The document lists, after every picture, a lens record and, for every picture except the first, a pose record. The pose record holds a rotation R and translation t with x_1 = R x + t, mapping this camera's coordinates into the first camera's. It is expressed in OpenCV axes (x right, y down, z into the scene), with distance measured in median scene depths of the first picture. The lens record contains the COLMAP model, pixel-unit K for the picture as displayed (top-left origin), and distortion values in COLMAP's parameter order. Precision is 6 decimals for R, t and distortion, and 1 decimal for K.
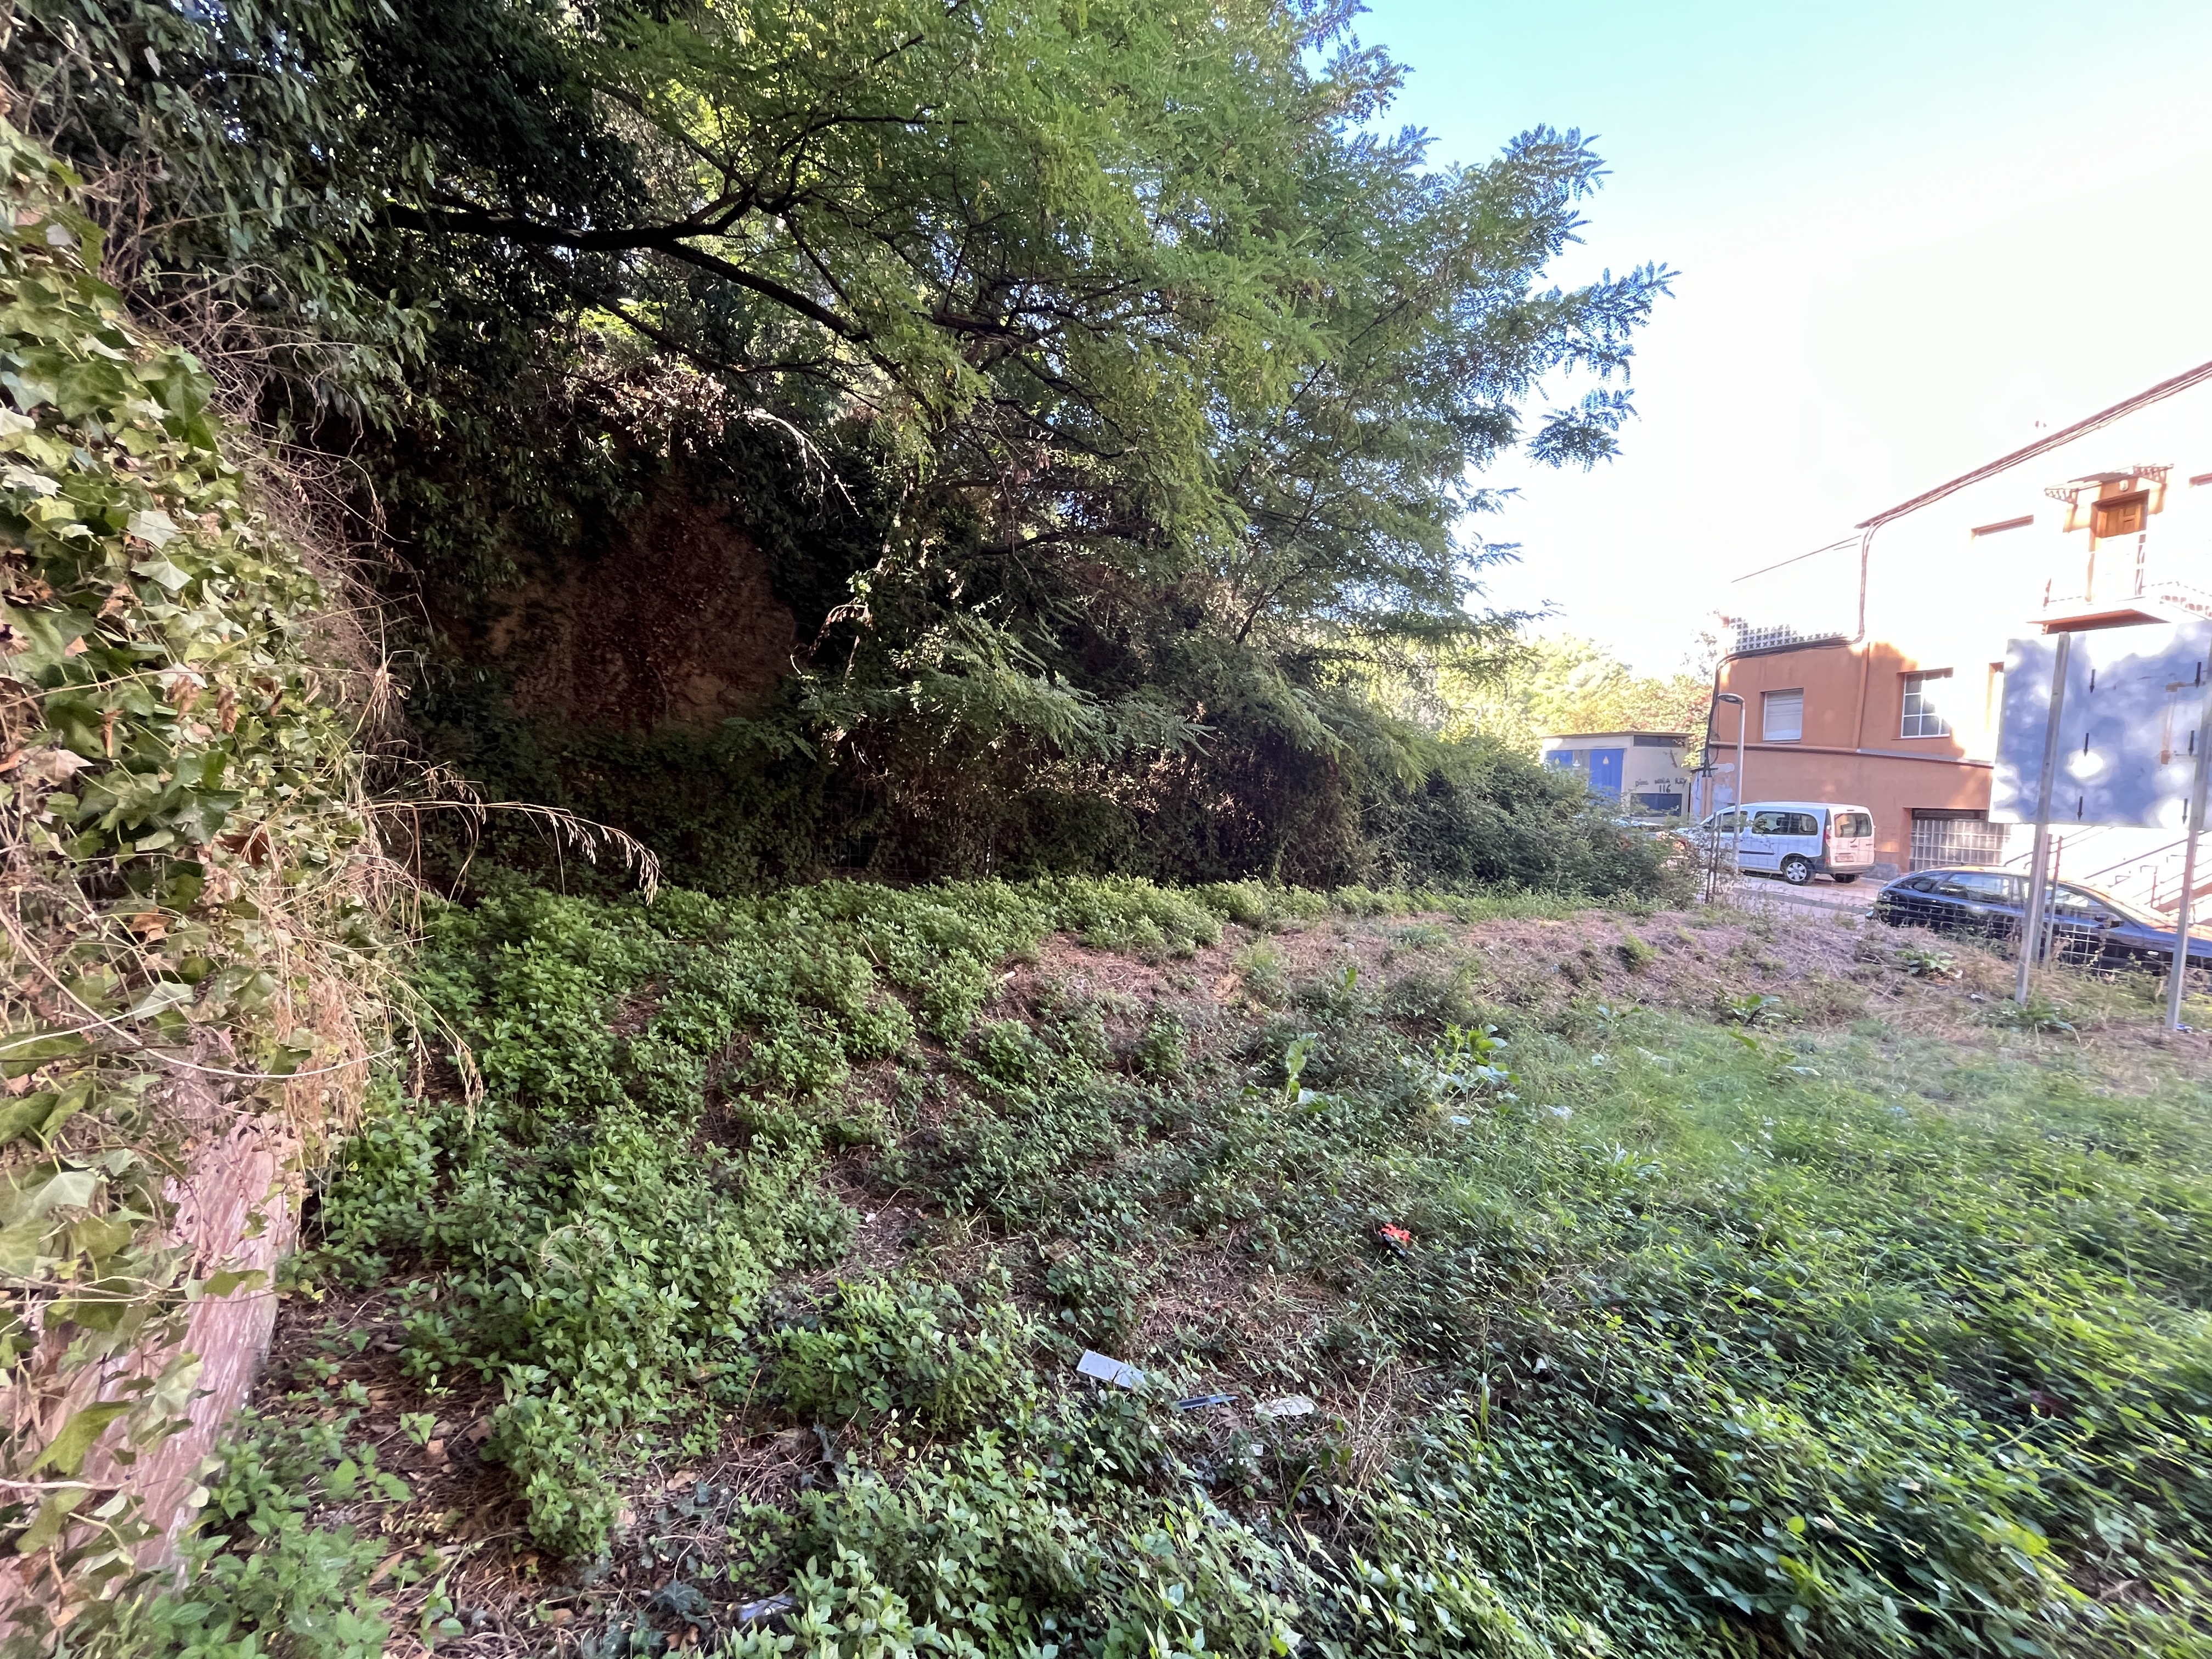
lens RADIAL K [[899.6, 0, 1102.4], [0, 899.6, 831.4], [0, 0, 1]] dist [-0.002042, 0.000216]
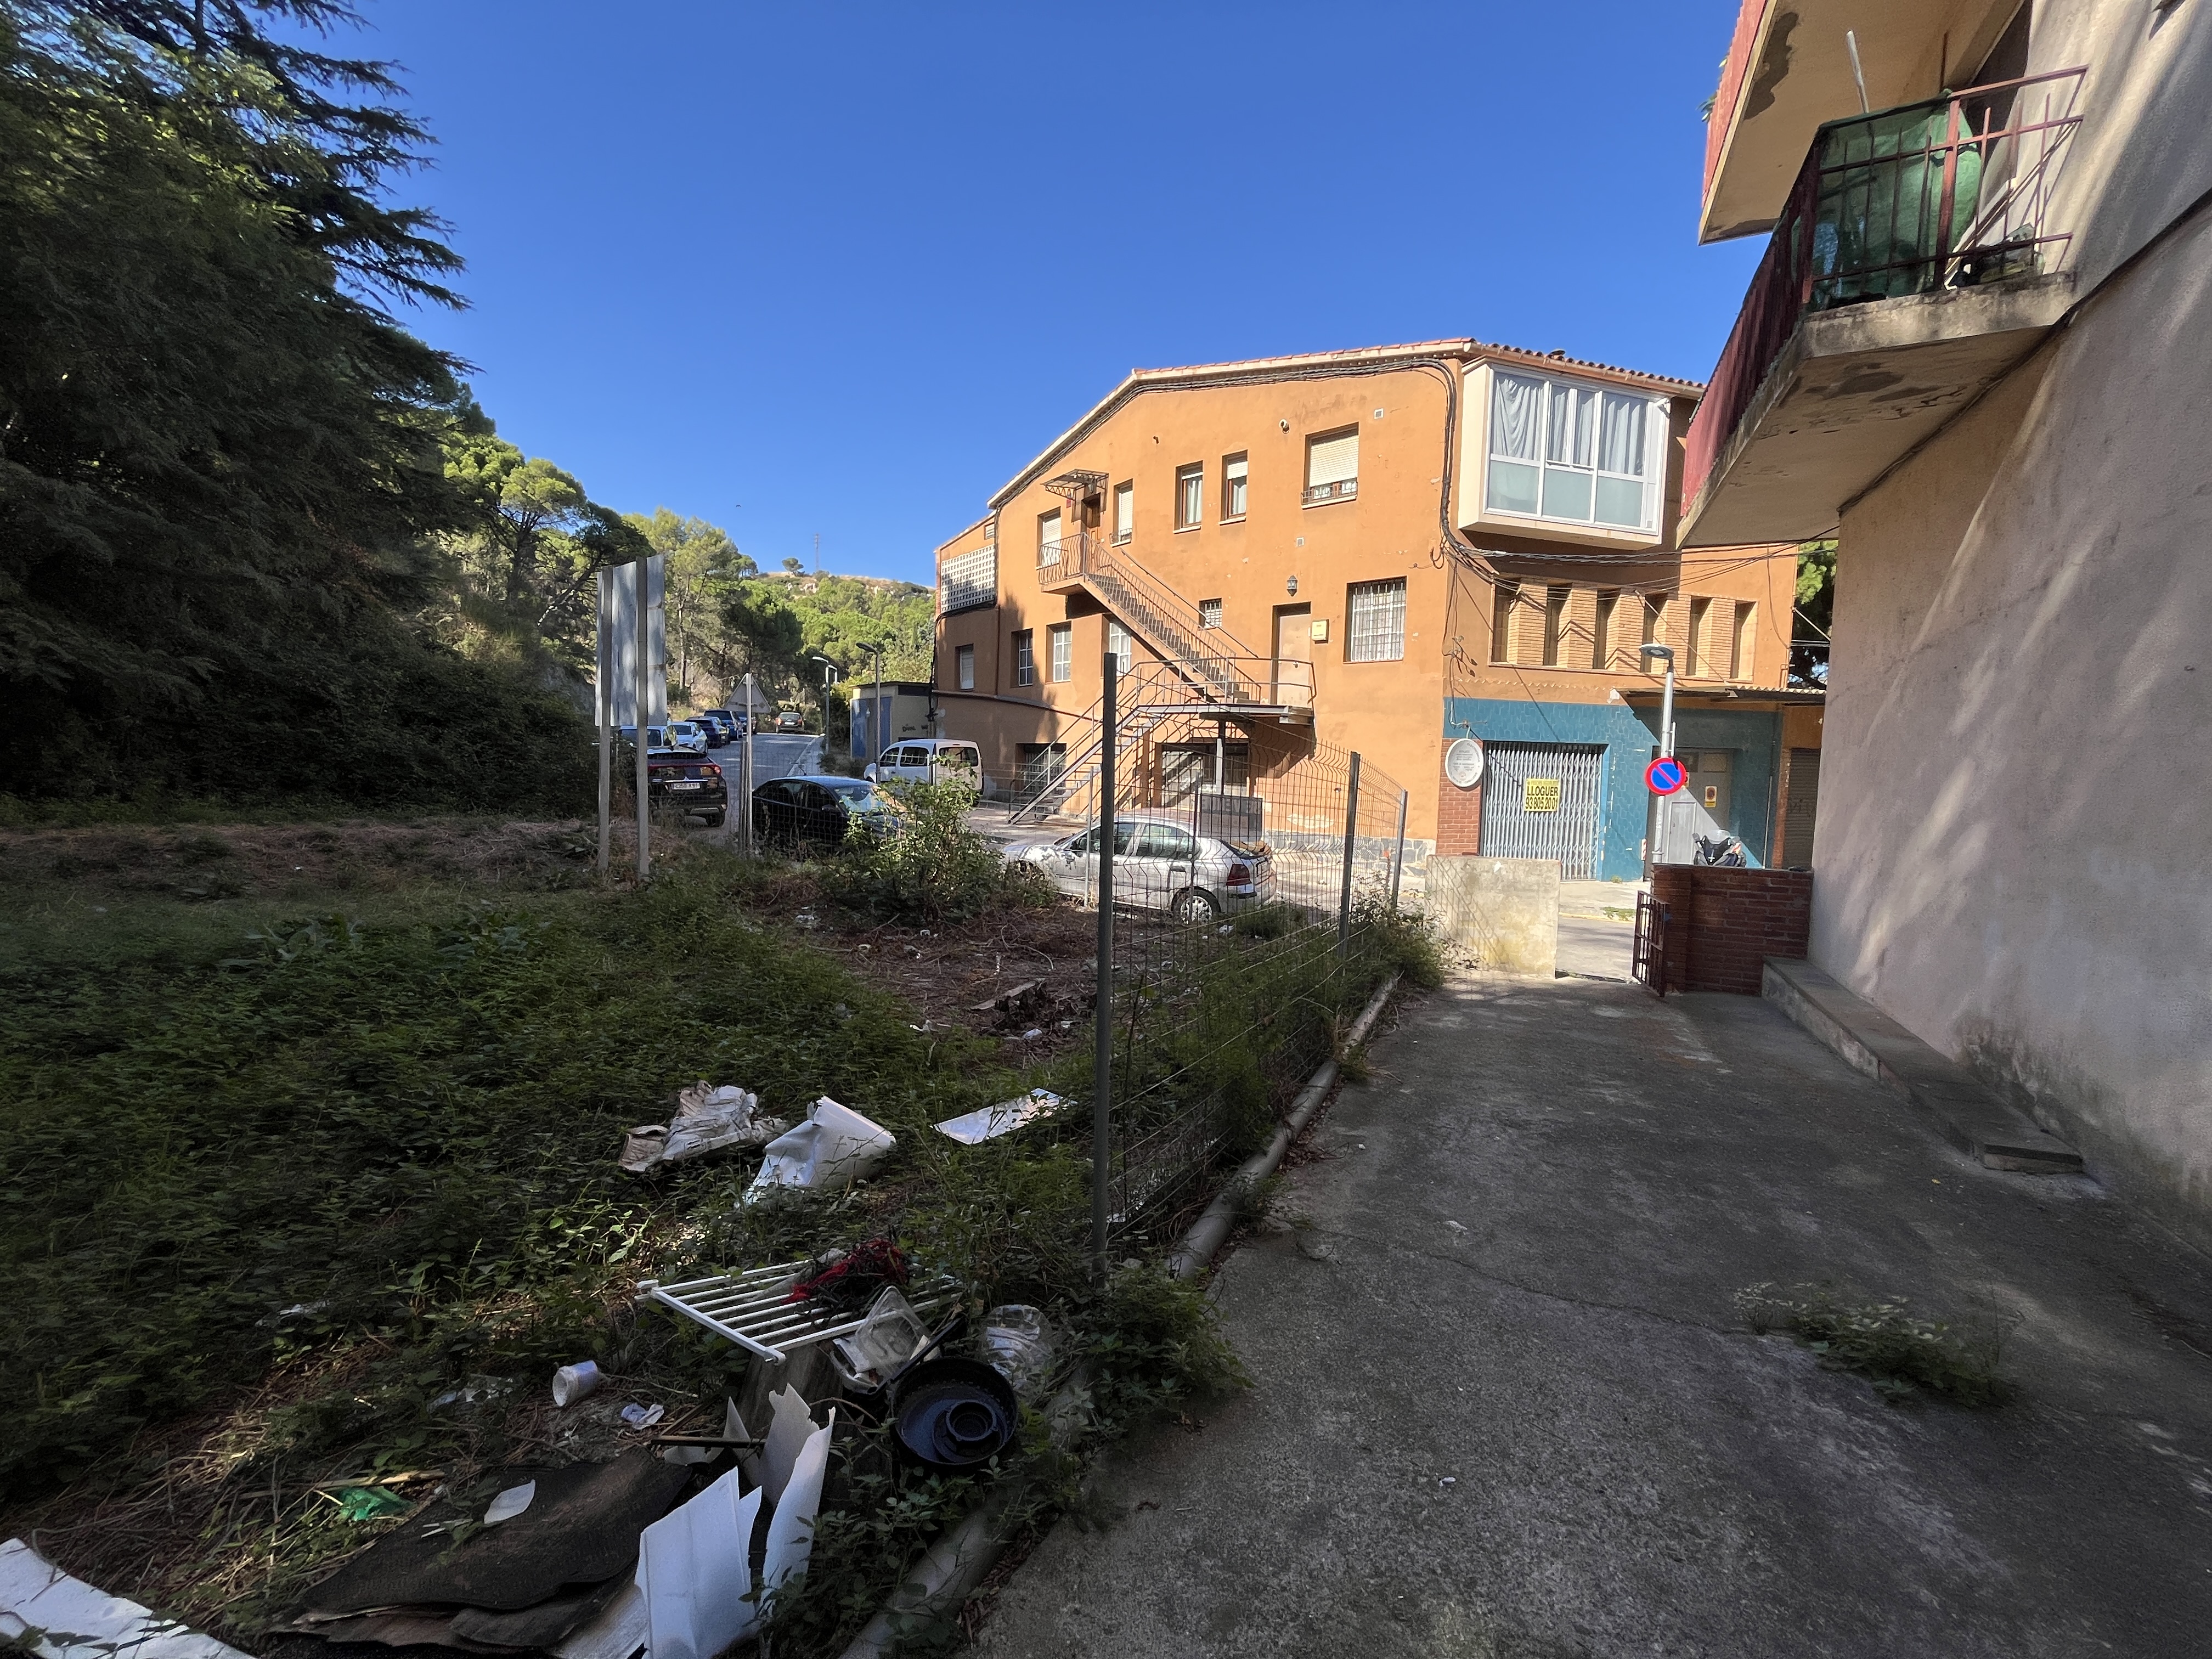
lens RADIAL K [[899.6, 0, 1103.1], [0, 899.6, 828.8], [0, 0, 1]] dist [-0.002042, 0.000216]
pose [[0.919958, -0.036287, 0.390334, 1.296619], [0.022312, 0.998939, 0.040281, 0.108478], [-0.391381, -0.028347, 0.919792, -0.437537]]
